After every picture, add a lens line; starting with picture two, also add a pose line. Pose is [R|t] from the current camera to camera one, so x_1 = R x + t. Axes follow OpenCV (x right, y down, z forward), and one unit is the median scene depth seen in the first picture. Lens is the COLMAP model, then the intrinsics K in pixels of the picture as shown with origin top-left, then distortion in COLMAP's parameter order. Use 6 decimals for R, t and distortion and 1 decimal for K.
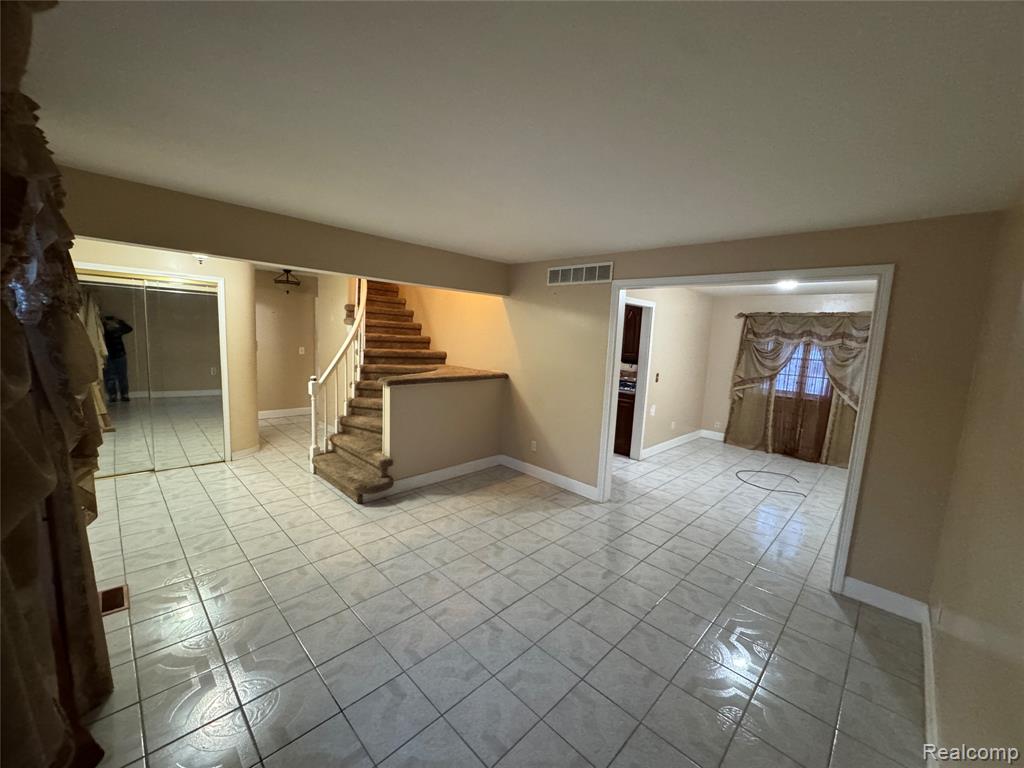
lens RADIAL K [[409.6, 0, 514.3], [0, 409.6, 381.3], [0, 0, 1]] dist [-0.003463, -0.000143]
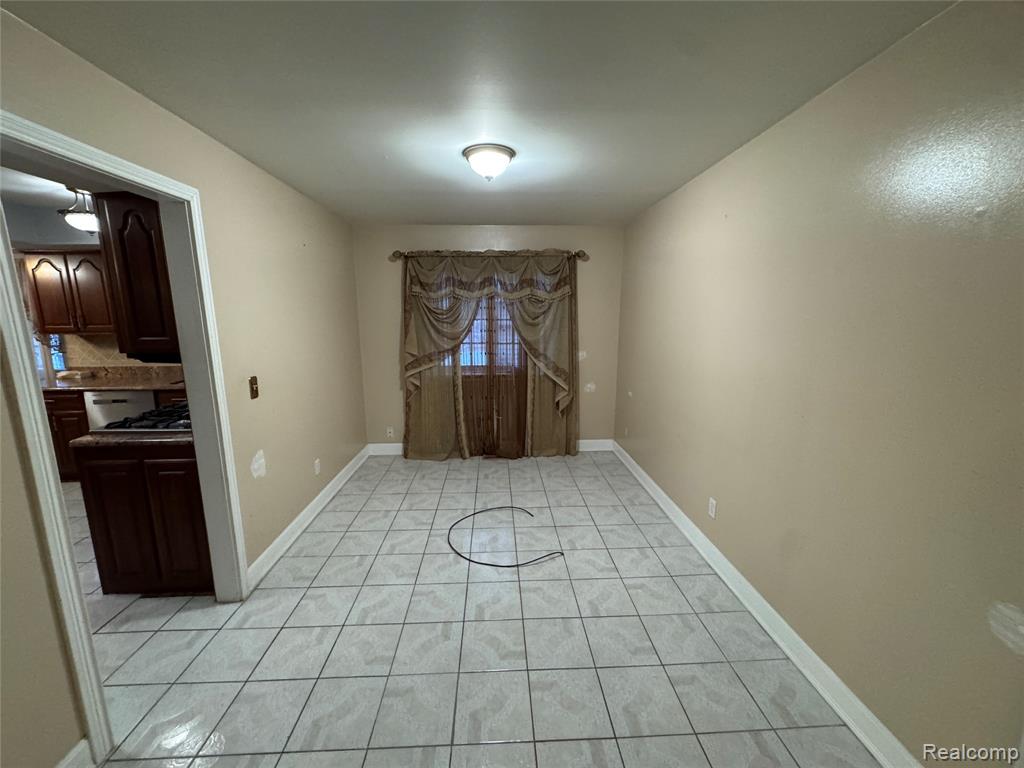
lens RADIAL K [[409.6, 0, 514.3], [0, 409.6, 381.3], [0, 0, 1]] dist [-0.003463, -0.000143]
pose [[0.681206, -0.175752, 0.710683, 0.215083], [0.122815, 0.984433, 0.125728, -0.031961], [-0.721717, 0.001636, 0.692187, 0.475813]]
